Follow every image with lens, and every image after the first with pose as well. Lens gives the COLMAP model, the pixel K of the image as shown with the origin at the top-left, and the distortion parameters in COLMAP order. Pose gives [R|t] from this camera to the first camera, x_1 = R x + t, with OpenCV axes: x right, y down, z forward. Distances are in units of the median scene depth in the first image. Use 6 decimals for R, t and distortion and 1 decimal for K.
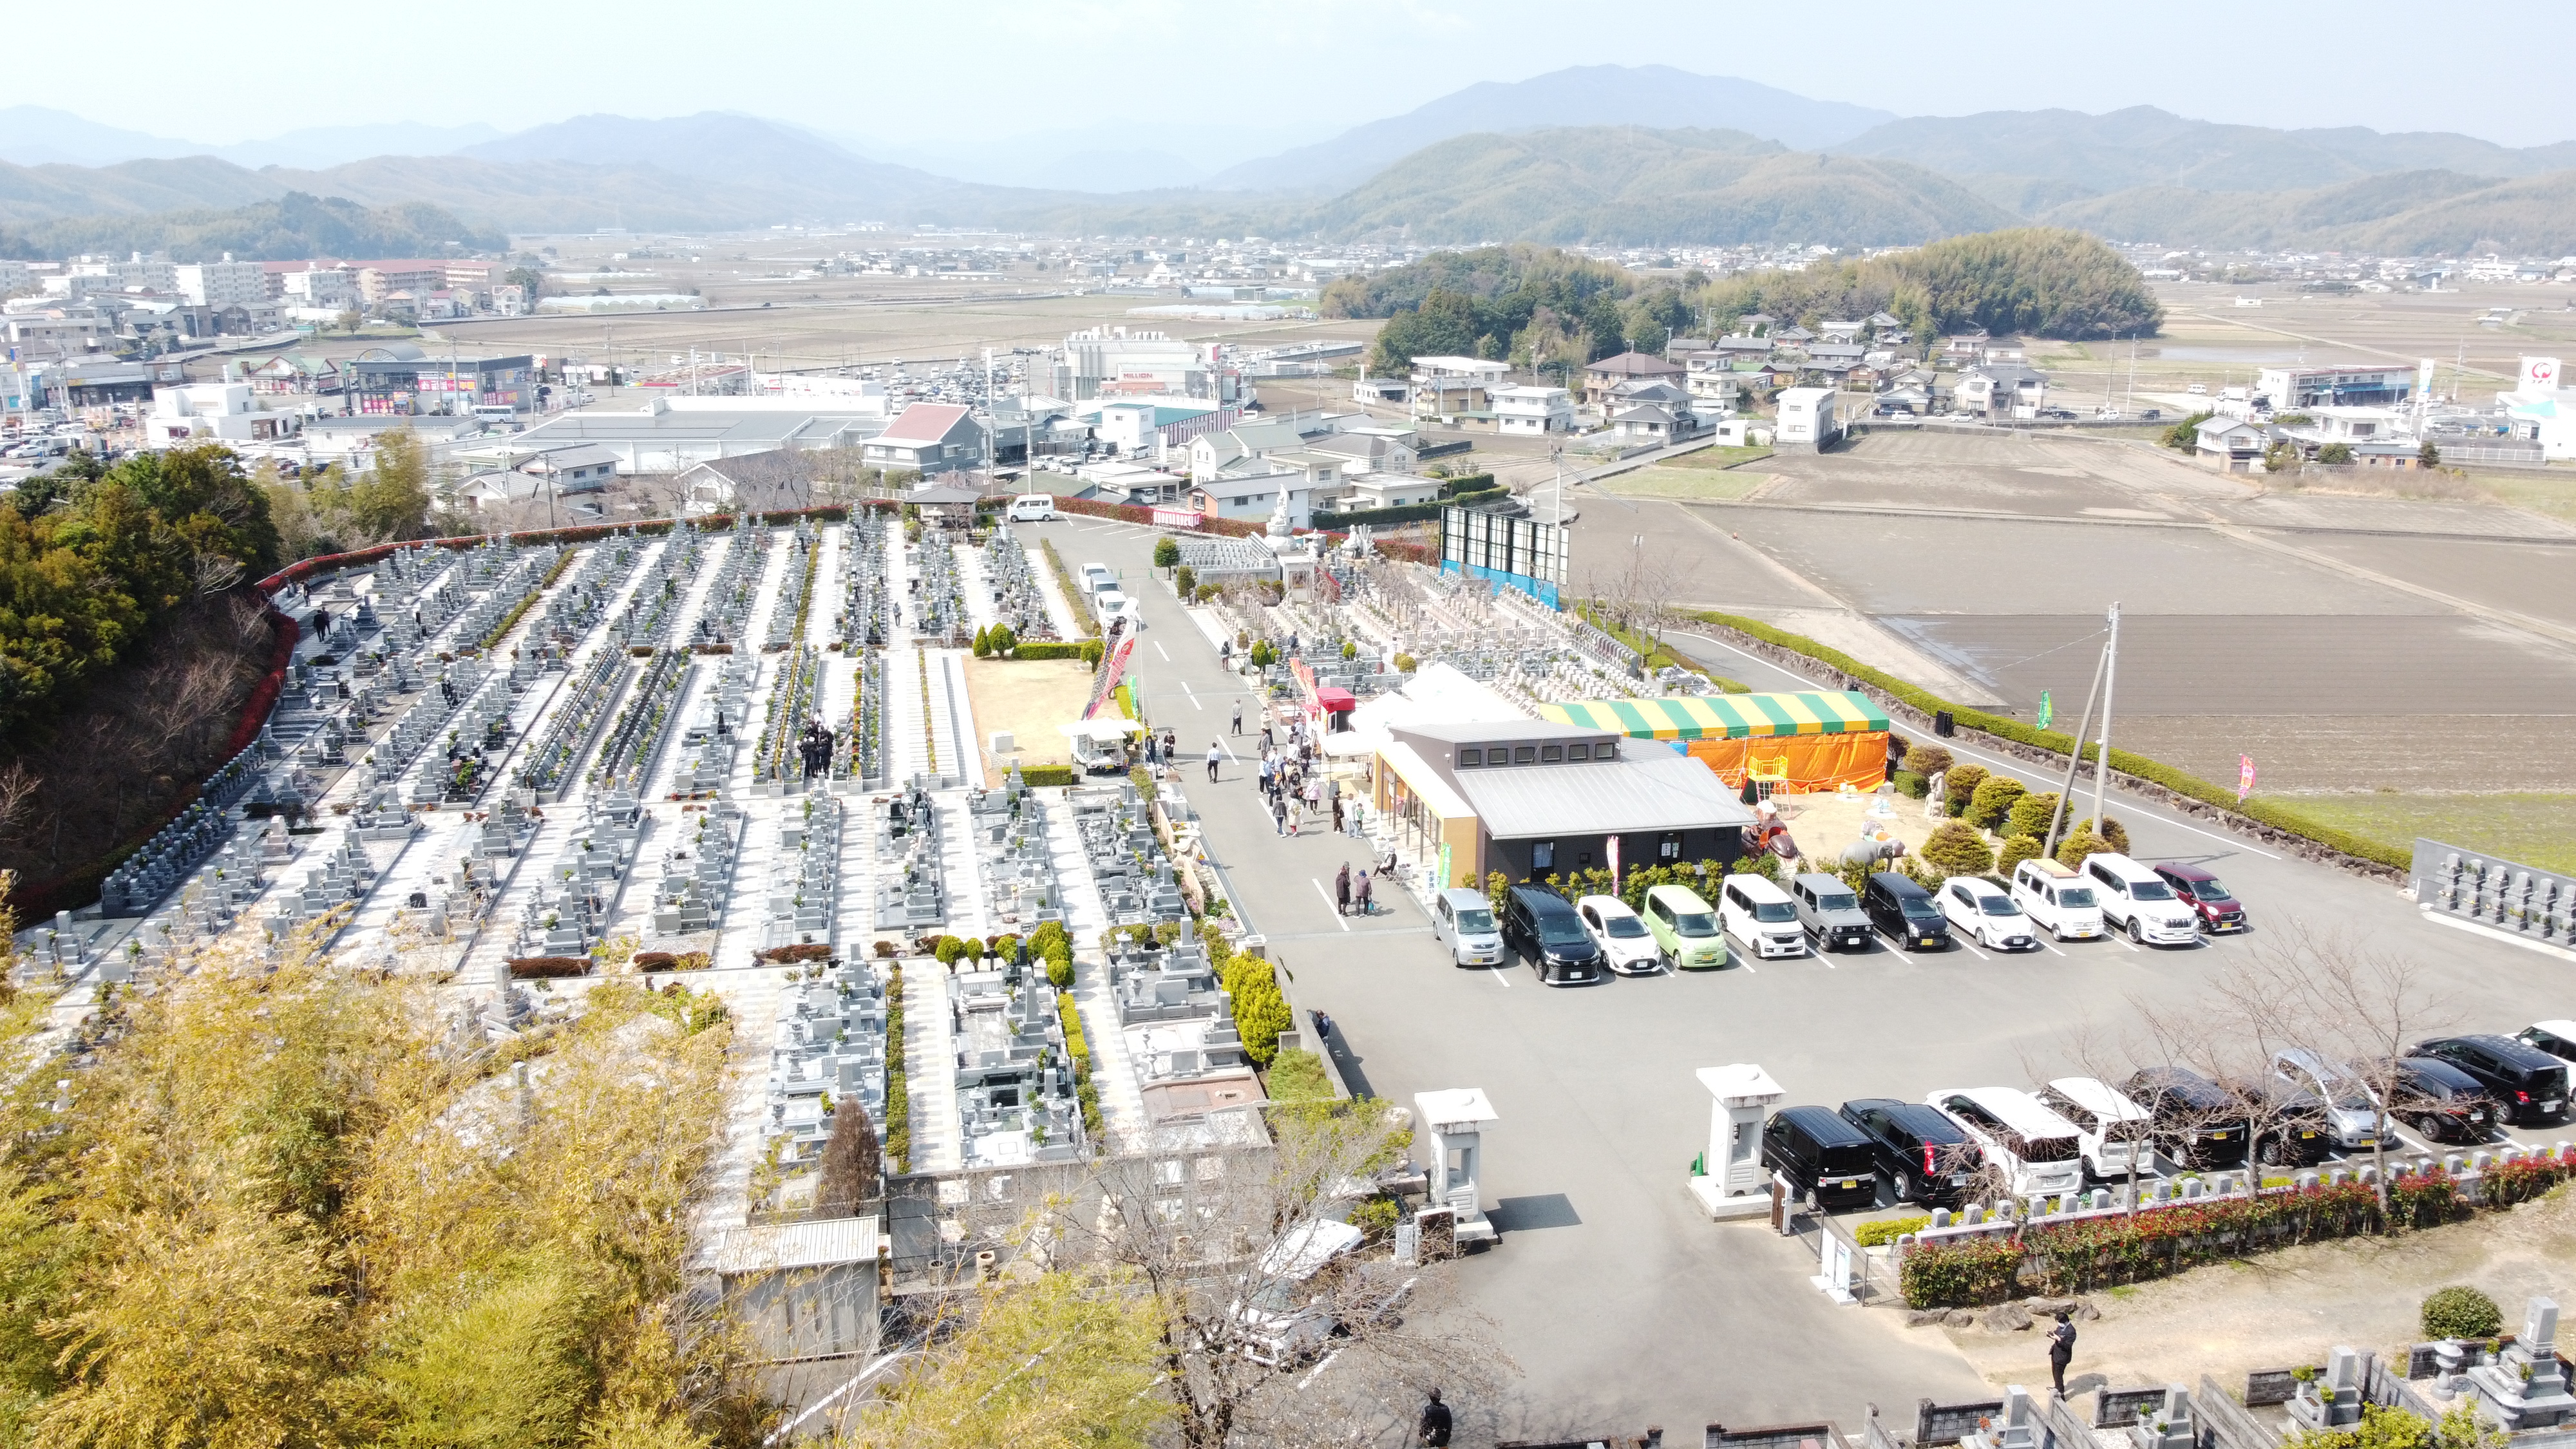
lens RADIAL K [[1961.6, 0, 1290.0], [0, 1961.6, 735.9], [0, 0, 1]] dist [-0.001525, -0.002991]
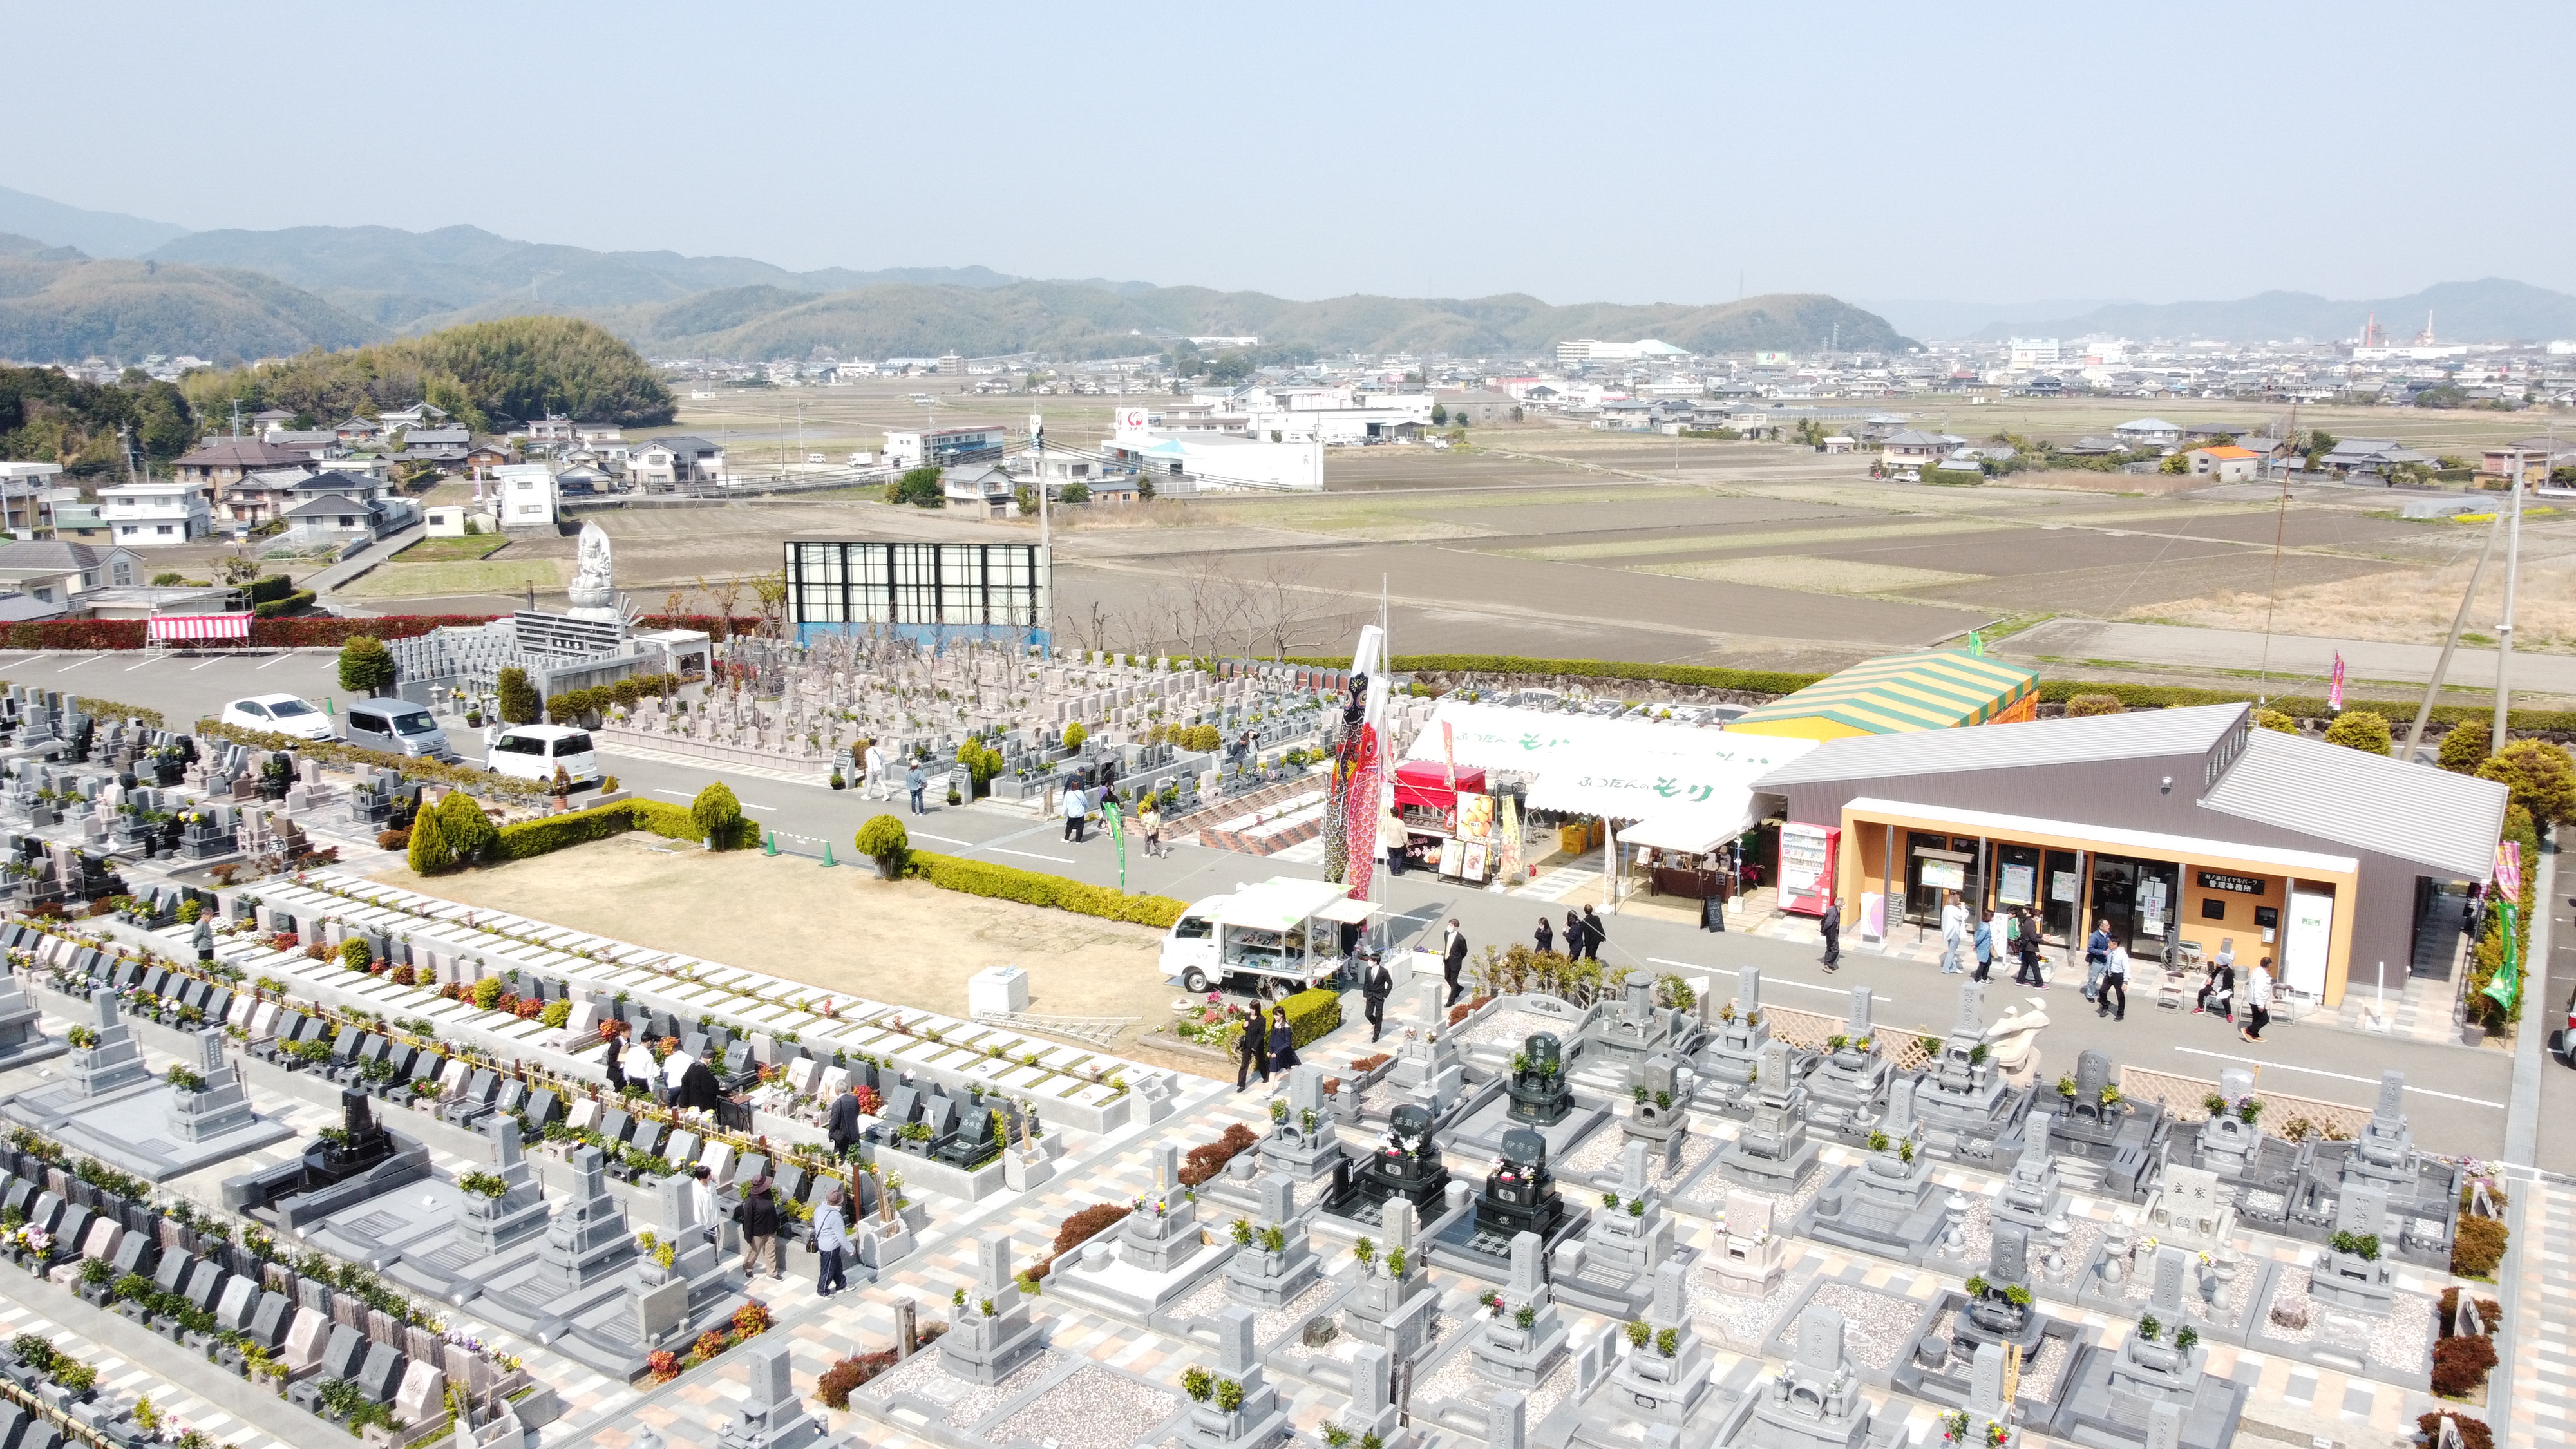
lens RADIAL K [[1961.6, 0, 1292.2], [0, 1961.6, 723.0], [0, 0, 1]] dist [-0.001525, -0.002991]
pose [[0.700565, -0.142909, 0.699132, -0.096167], [0.188100, 0.982073, 0.012259, -0.011951], [-0.688351, 0.122919, 0.714888, 0.148348]]
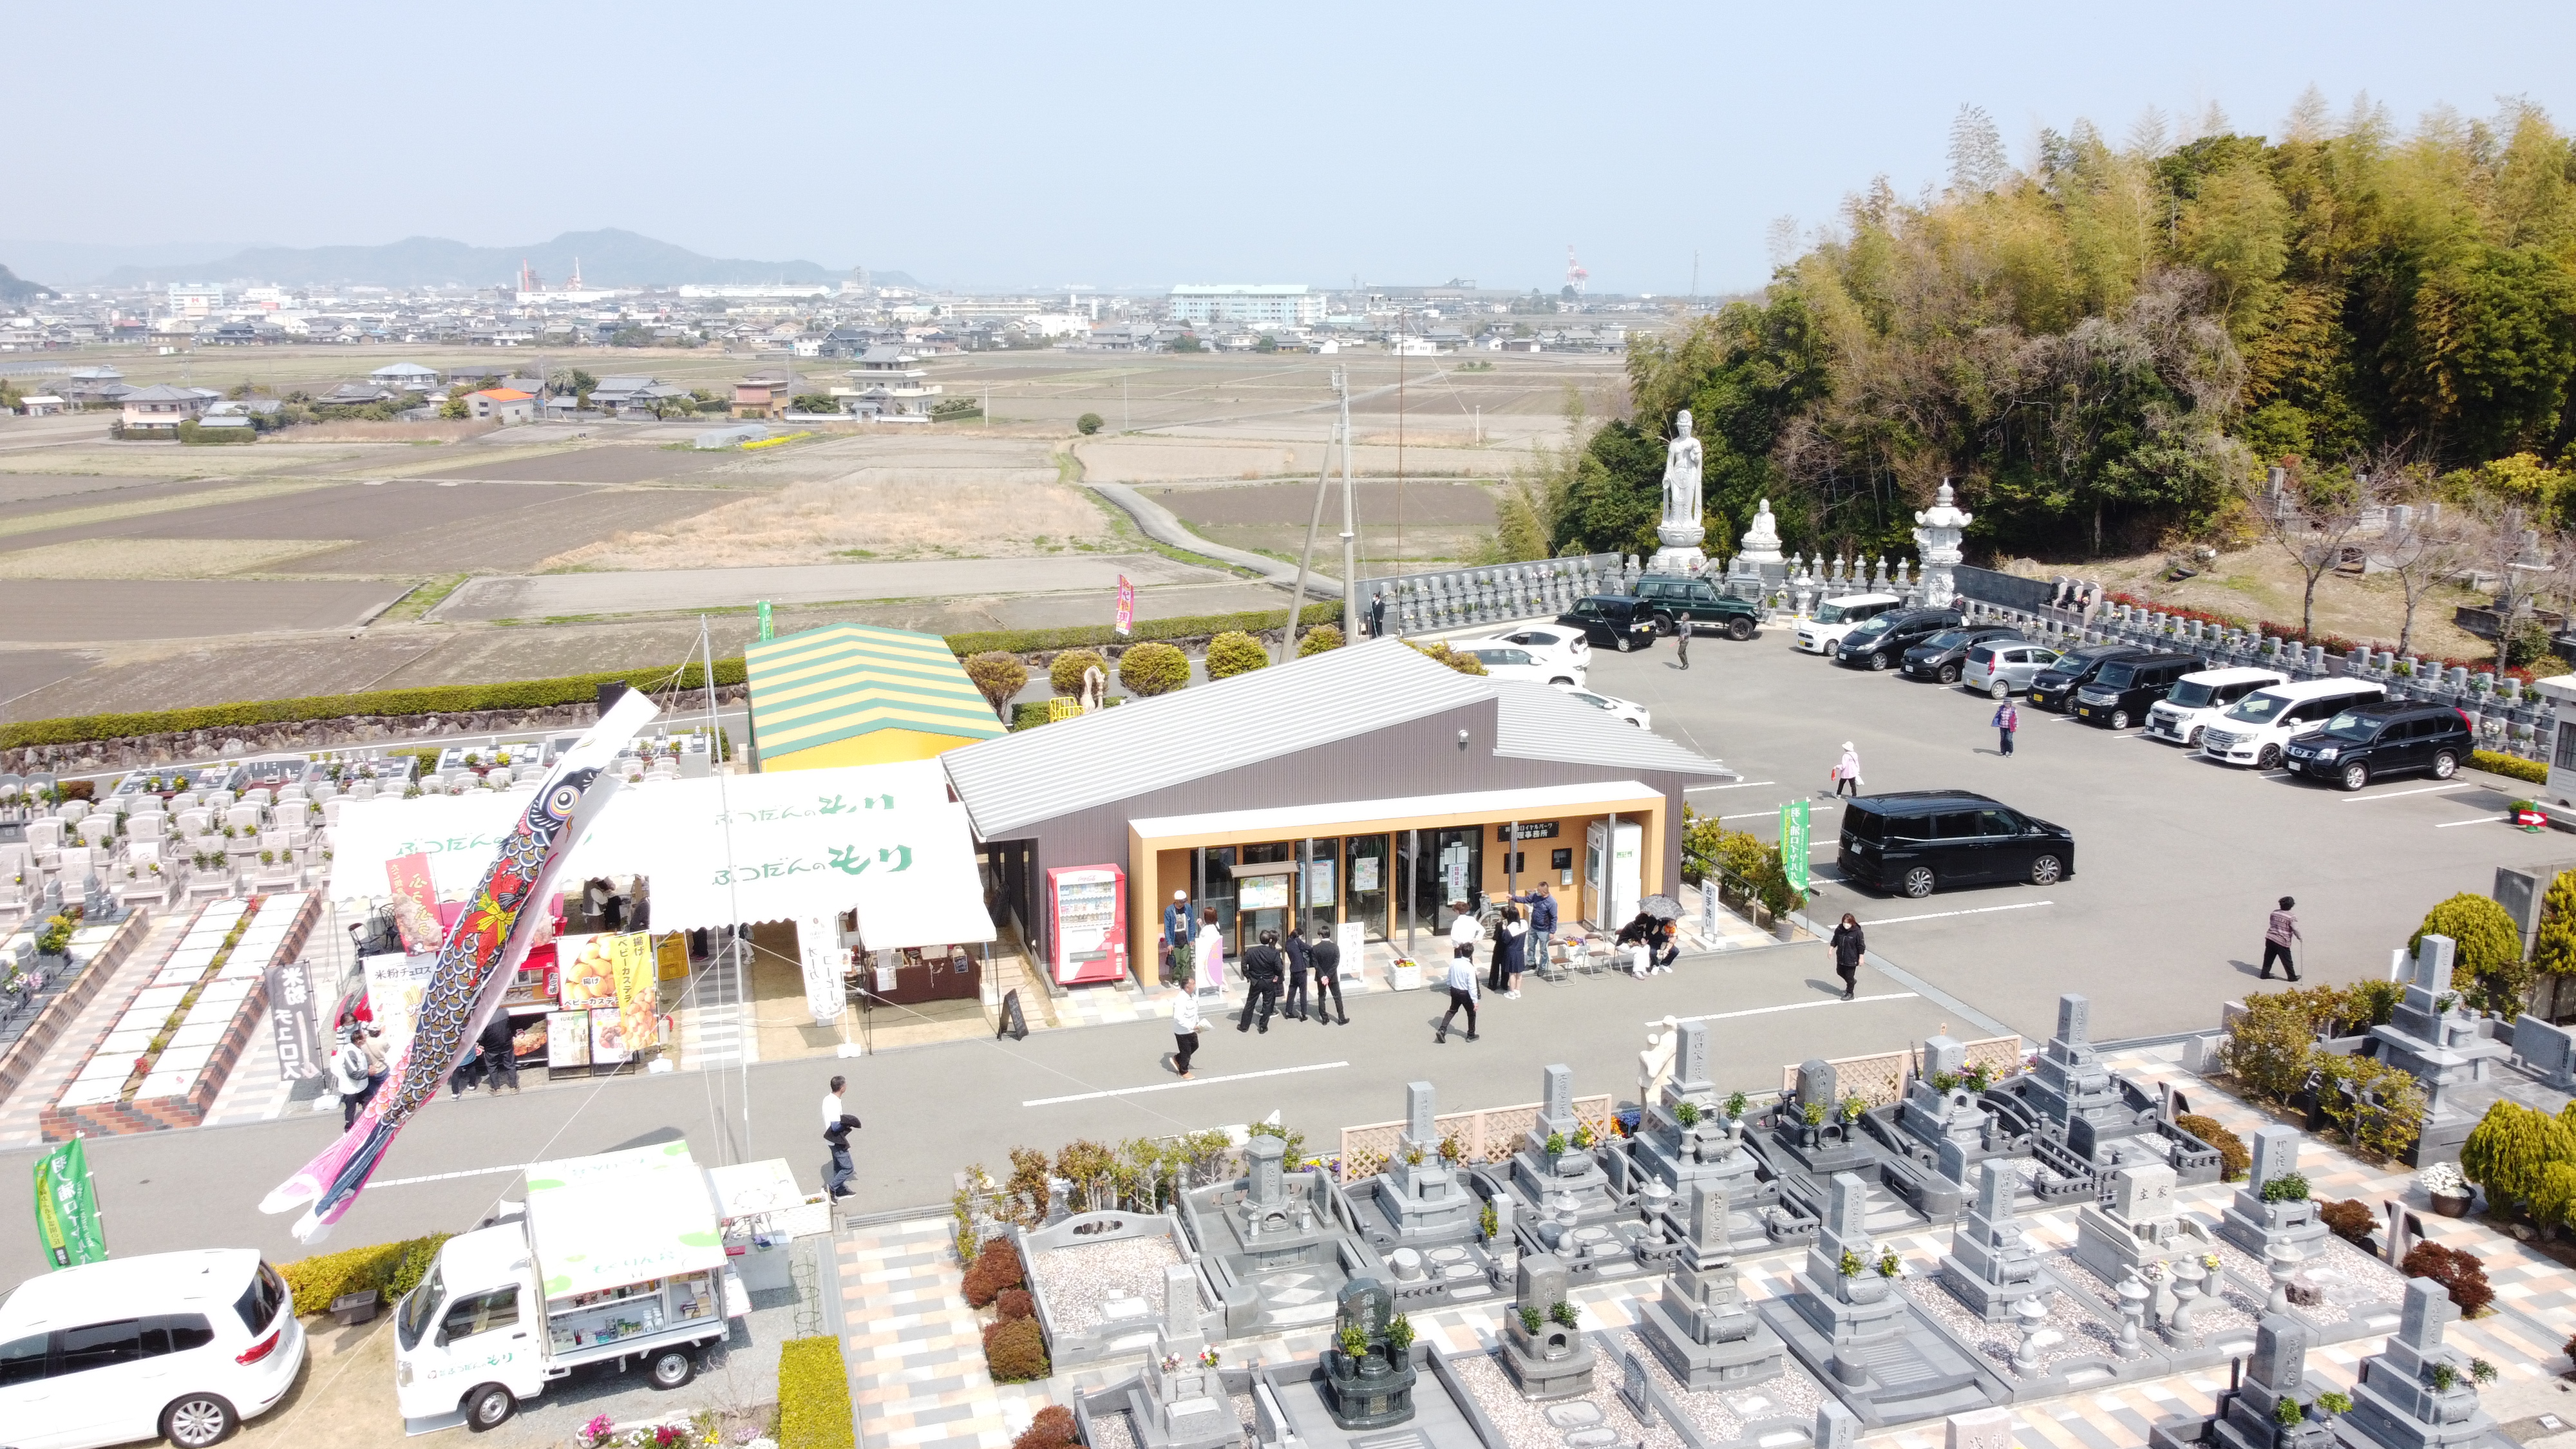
lens RADIAL K [[1961.6, 0, 1288.2], [0, 1961.6, 717.6], [0, 0, 1]] dist [-0.001525, -0.002991]
pose [[-0.089200, -0.220196, 0.971369, -0.080285], [0.255607, 0.937534, 0.235998, -0.024705], [-0.962657, 0.269340, -0.027344, 0.205071]]
